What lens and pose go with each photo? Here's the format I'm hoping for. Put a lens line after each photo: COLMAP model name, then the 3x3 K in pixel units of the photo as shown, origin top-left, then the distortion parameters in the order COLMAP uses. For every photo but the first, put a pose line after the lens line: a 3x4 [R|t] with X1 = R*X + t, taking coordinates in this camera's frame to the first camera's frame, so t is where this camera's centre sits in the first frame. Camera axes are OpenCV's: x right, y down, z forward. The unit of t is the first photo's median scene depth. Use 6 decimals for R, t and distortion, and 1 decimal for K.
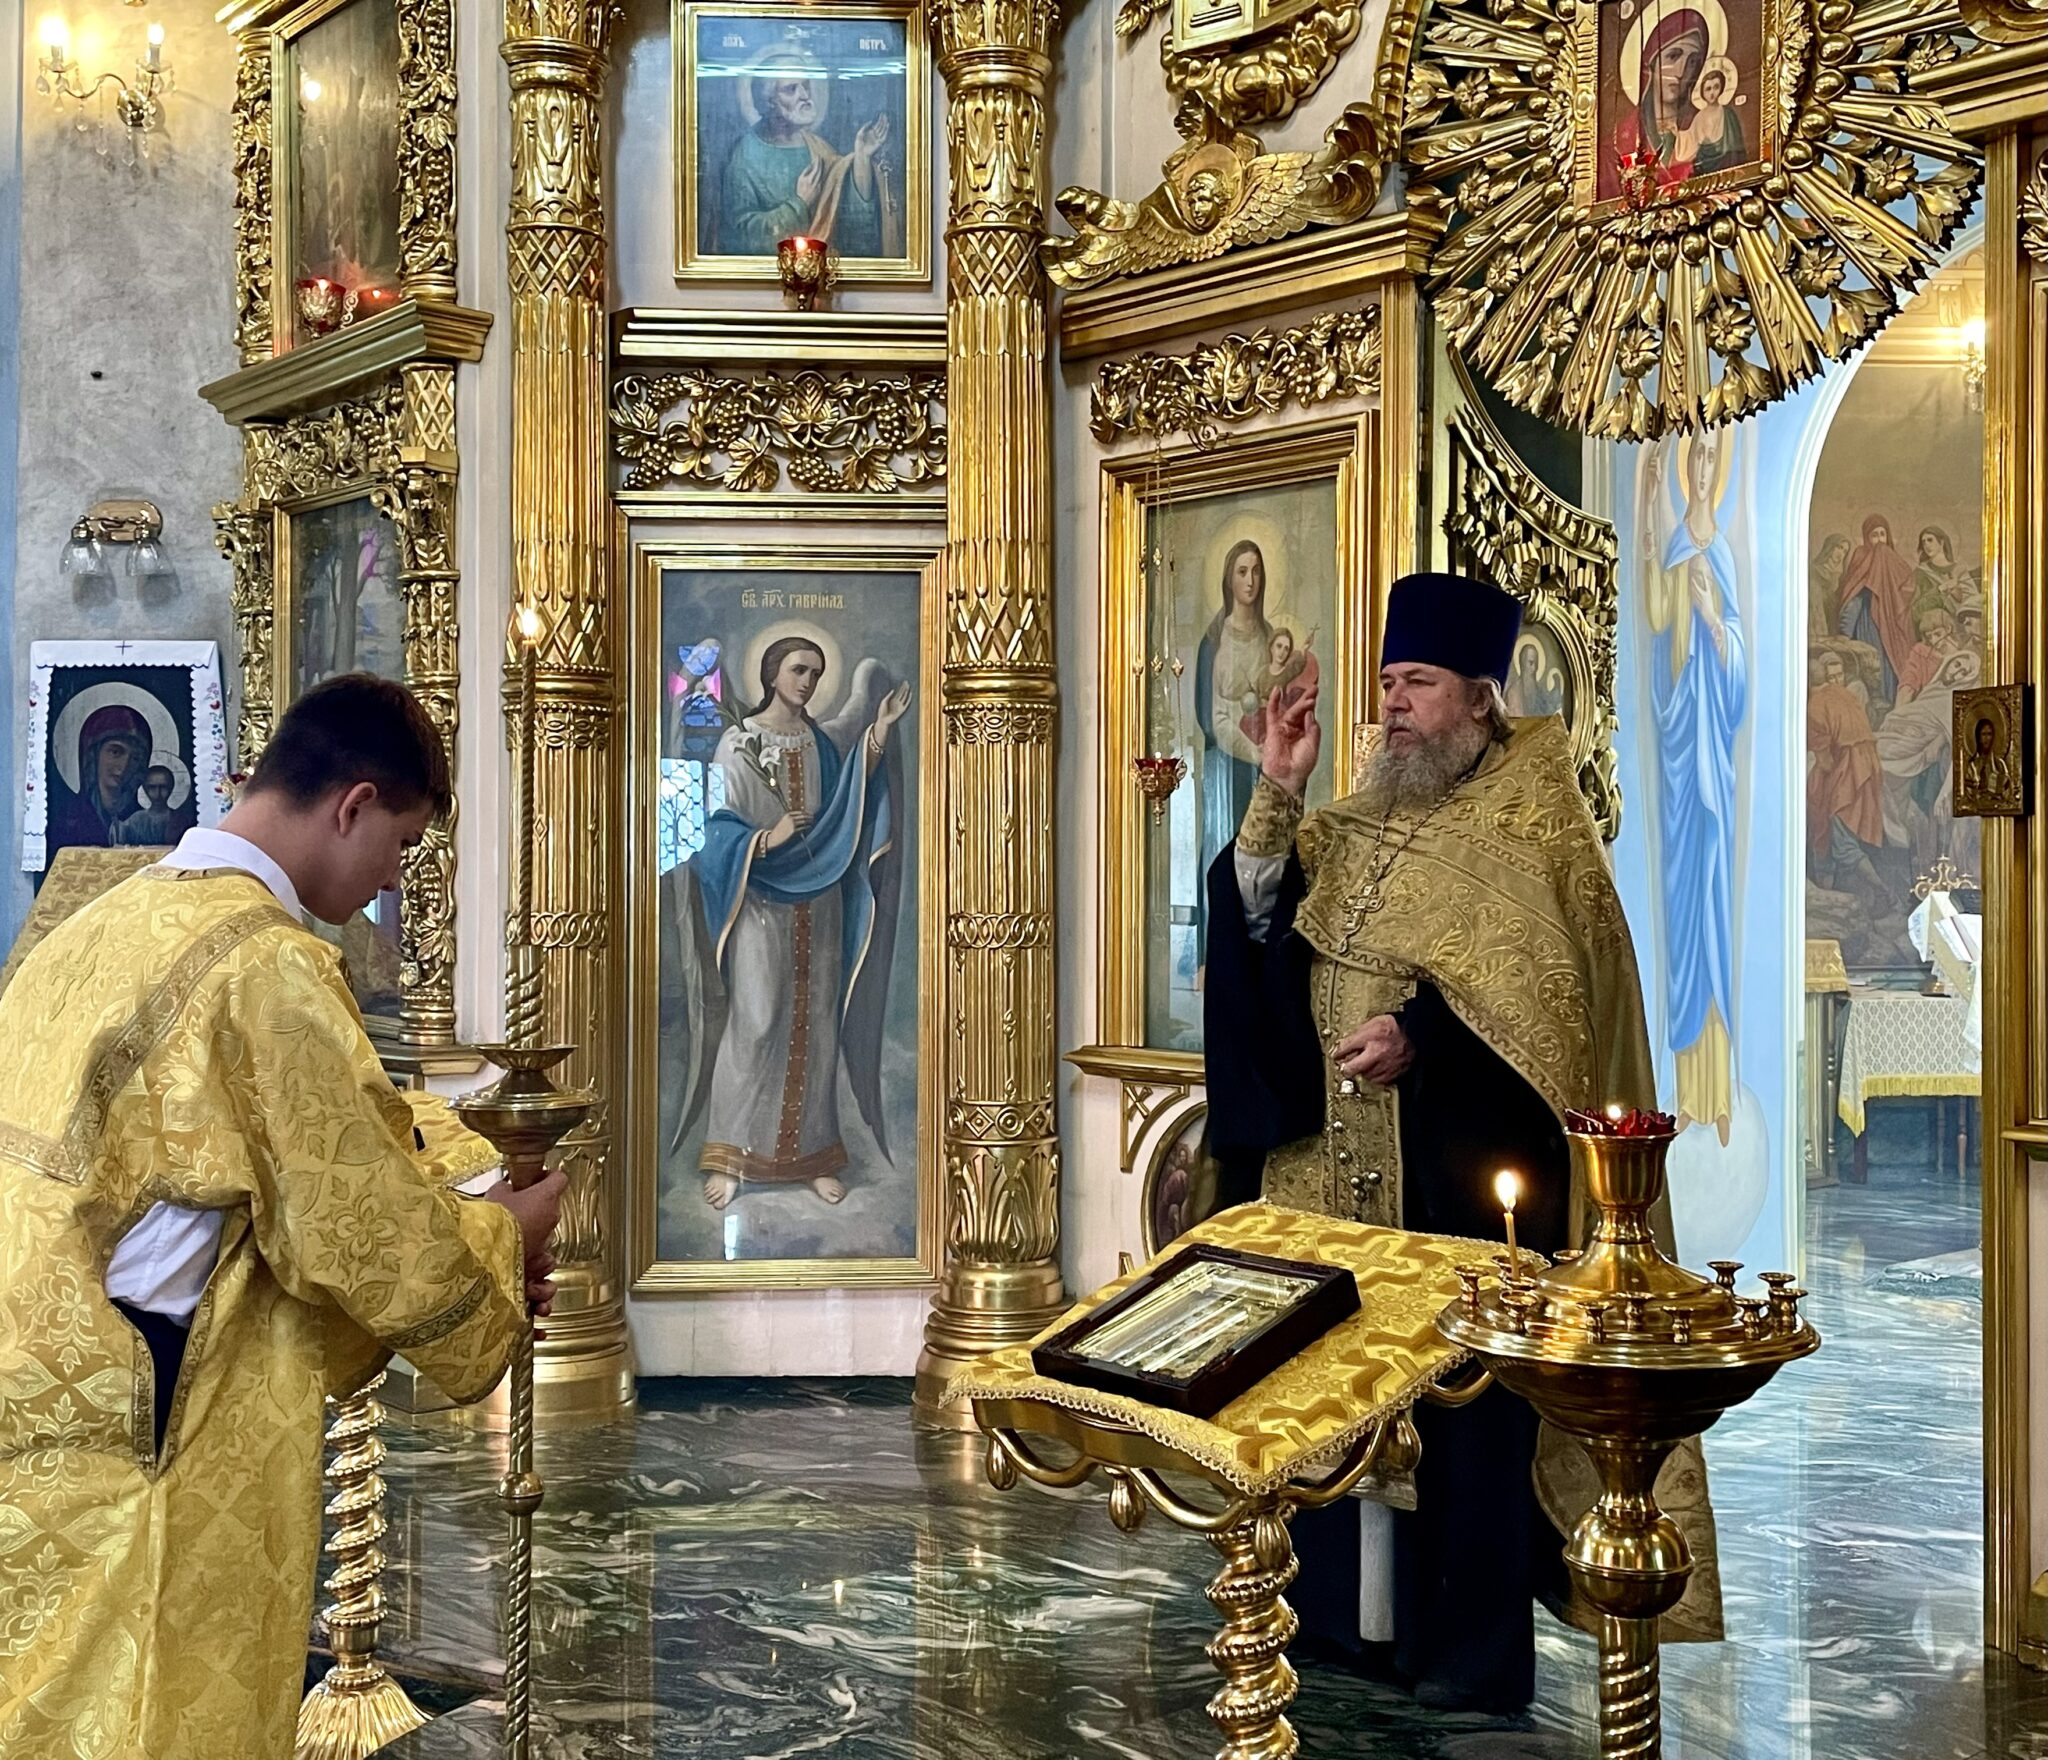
lens RADIAL K [[2366.4, 0, 1024.0], [0, 2366.4, 880.0], [0, 0, 1]] dist [0.074107, -0.091441]
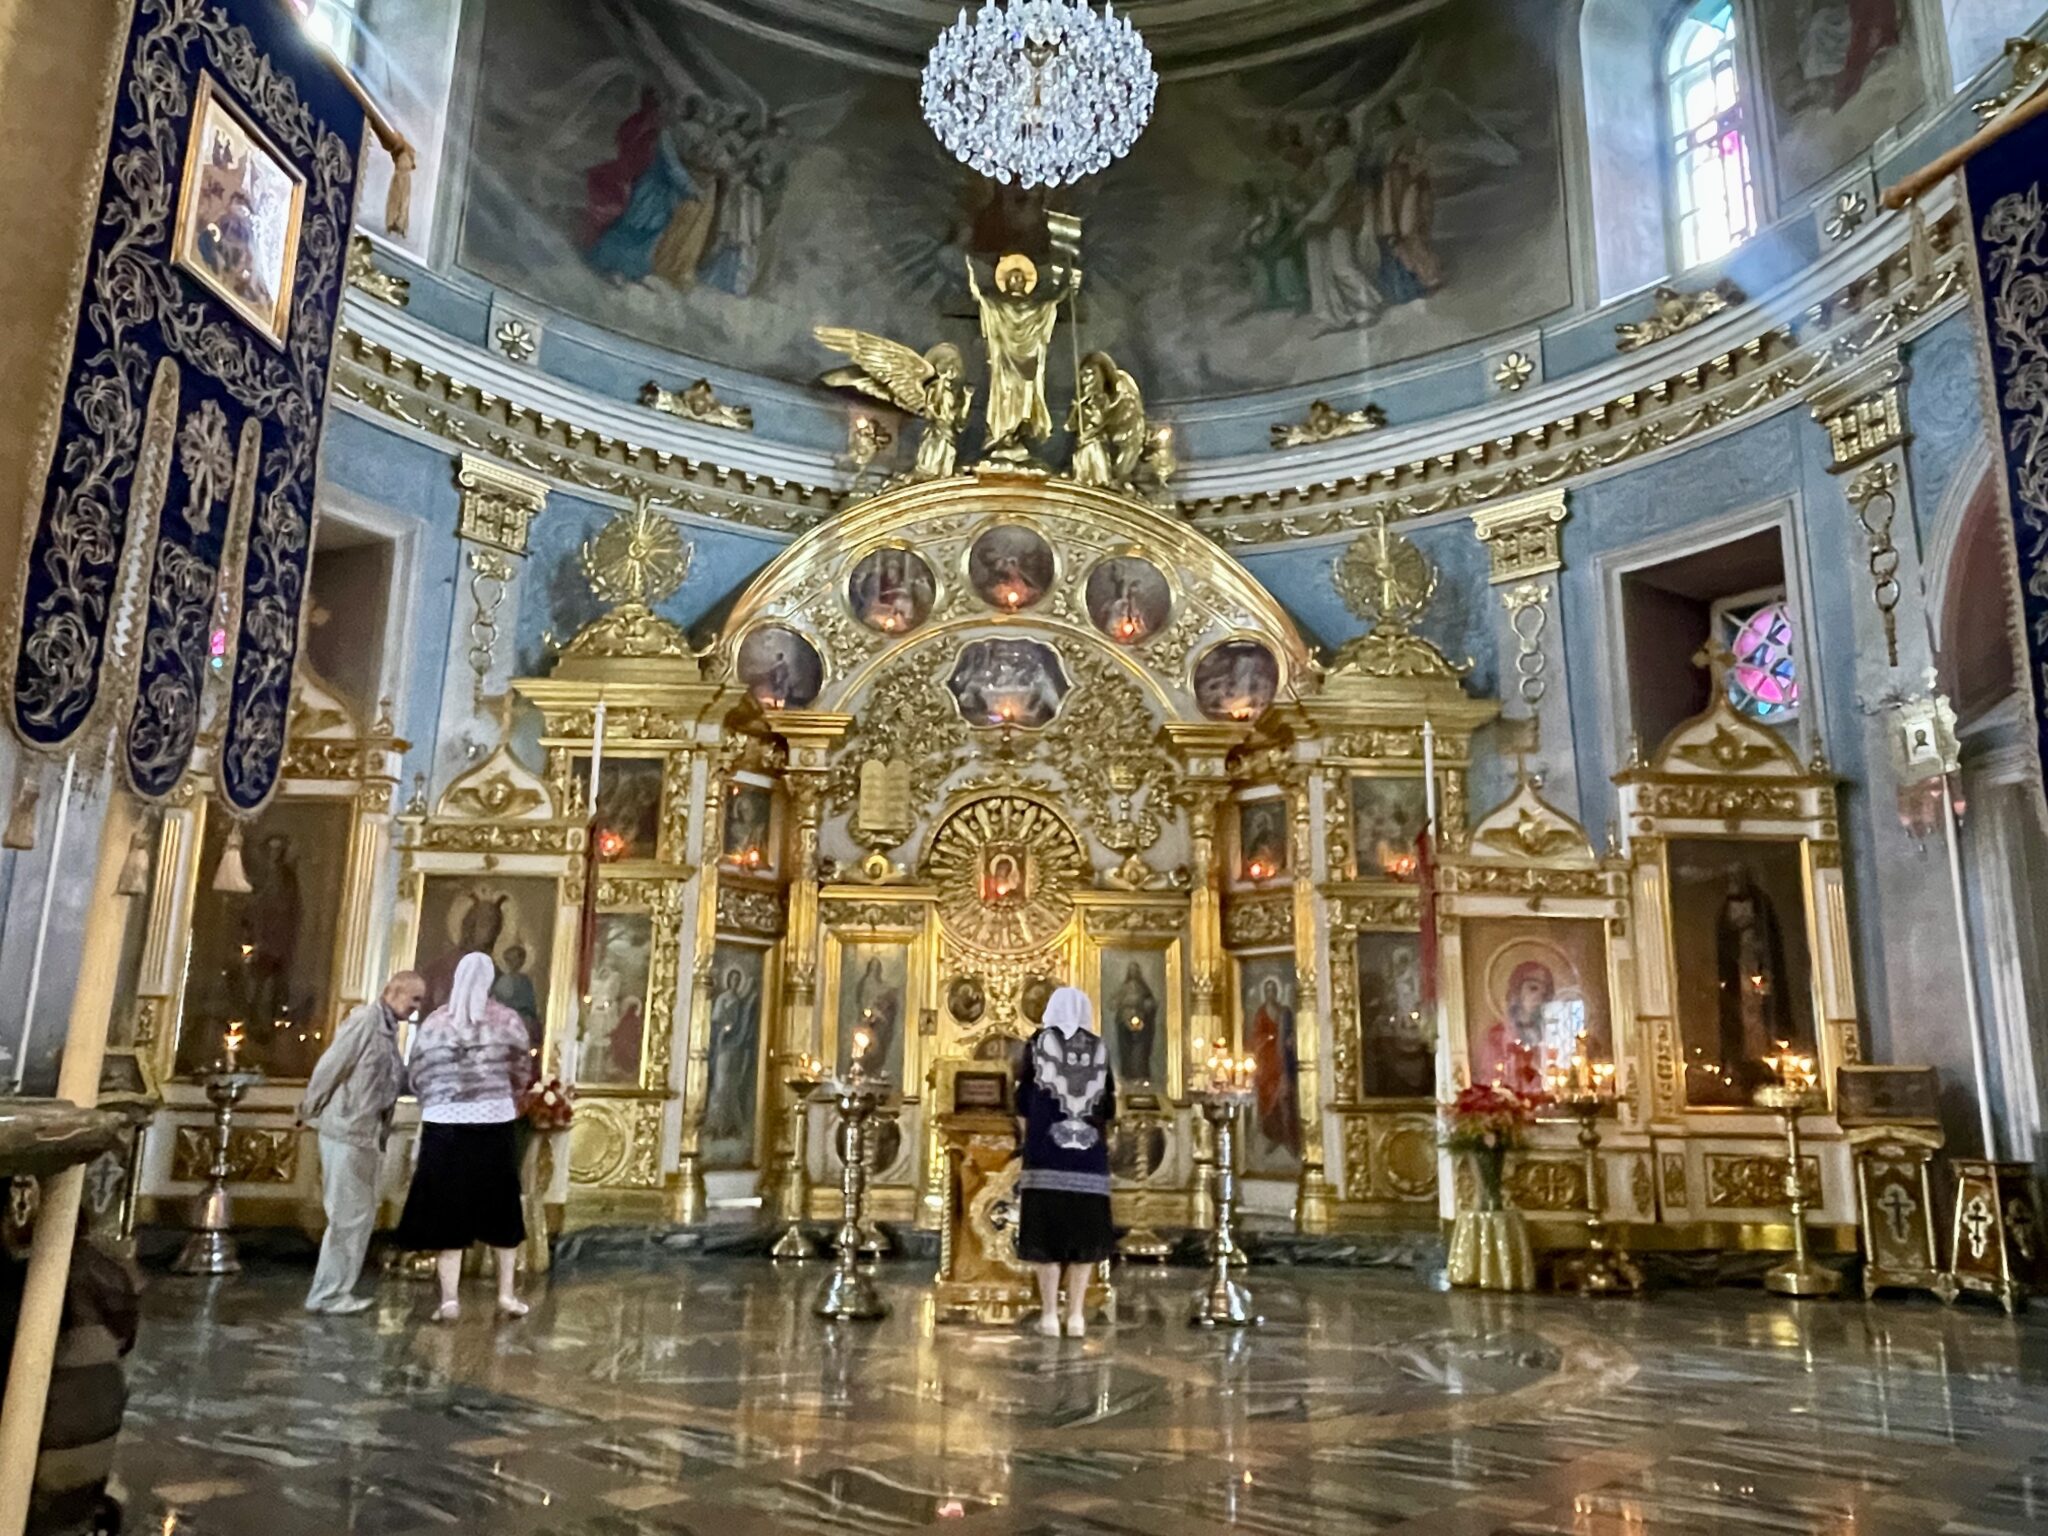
lens RADIAL K [[1507.6, 0, 1024.0], [0, 1507.6, 768.0], [0, 0, 1]] dist [0.007796, -0.001197]
pose [[0.652821, 0.175992, 0.736785, -1.455965], [-0.013839, 0.975246, -0.220690, 0.085246], [-0.757386, 0.133874, 0.639096, -0.712082]]
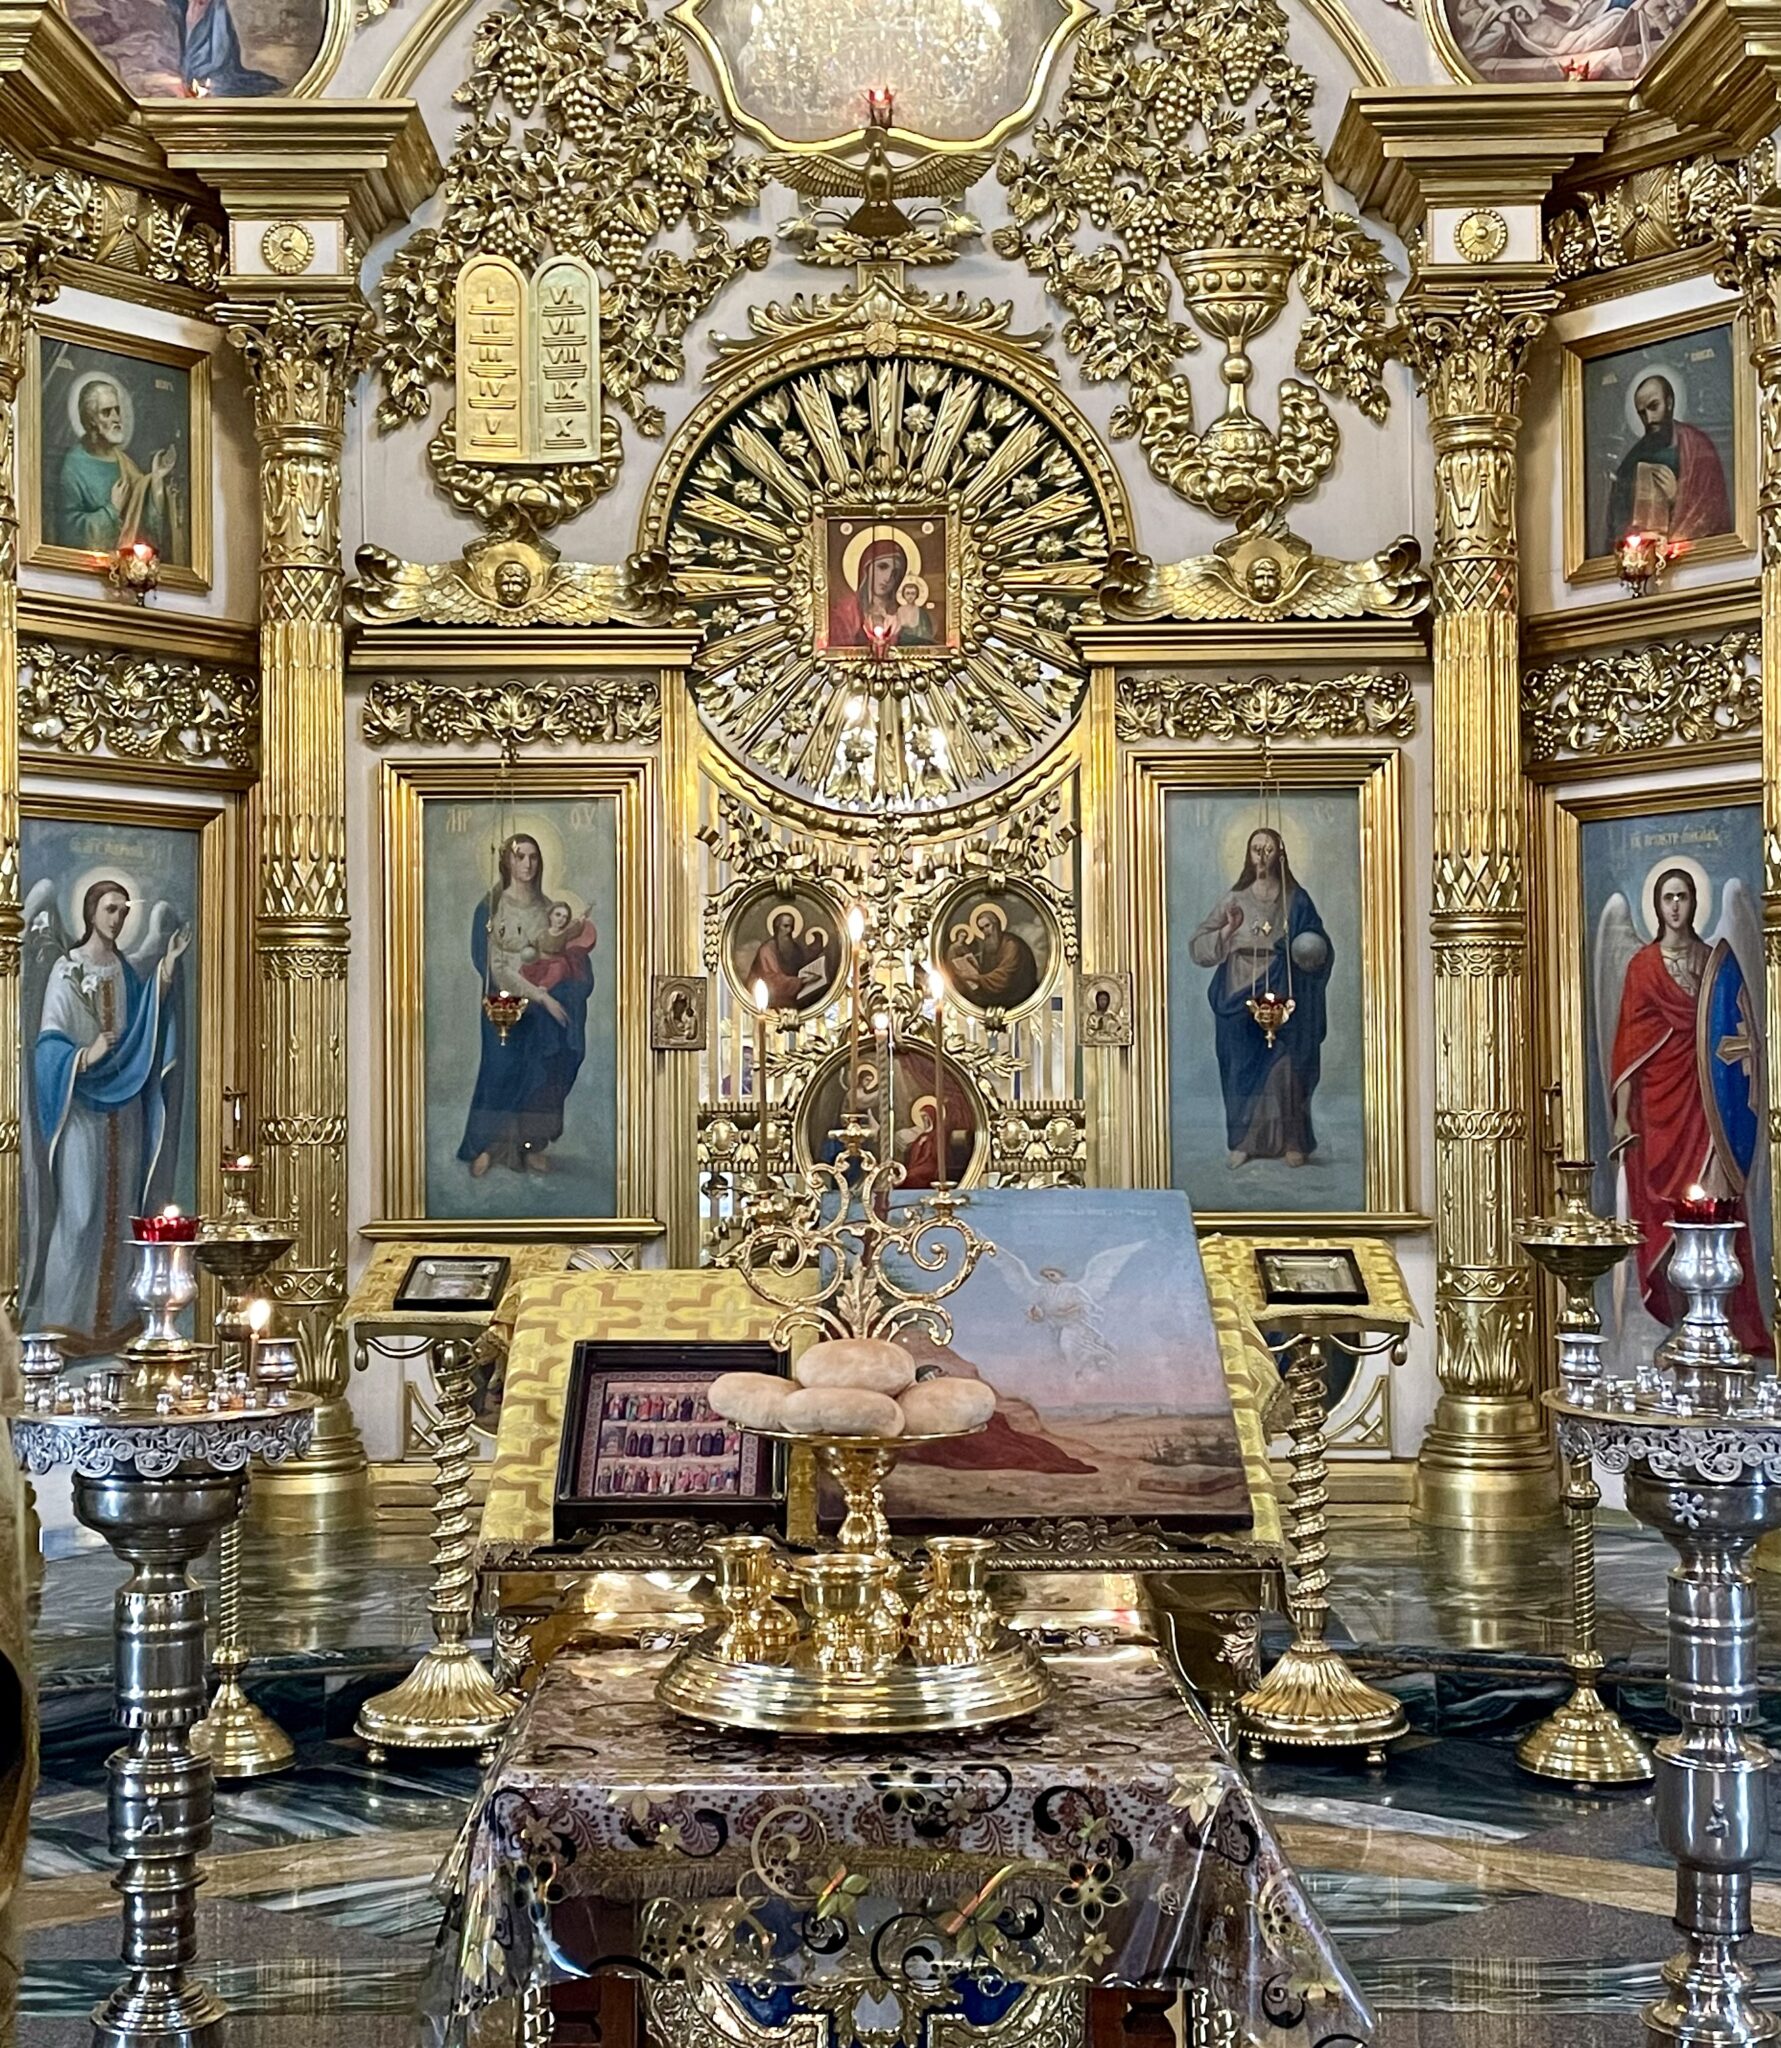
lens RADIAL K [[2913.0, 0, 890.5], [0, 2913.0, 1024.0], [0, 0, 1]] dist [0.119833, -0.319713]
pose [[0.685595, 0.009529, 0.727921, -0.878559], [0.010259, 0.999689, -0.022749, 0.003712], [-0.727911, 0.023065, 0.685283, -0.256452]]
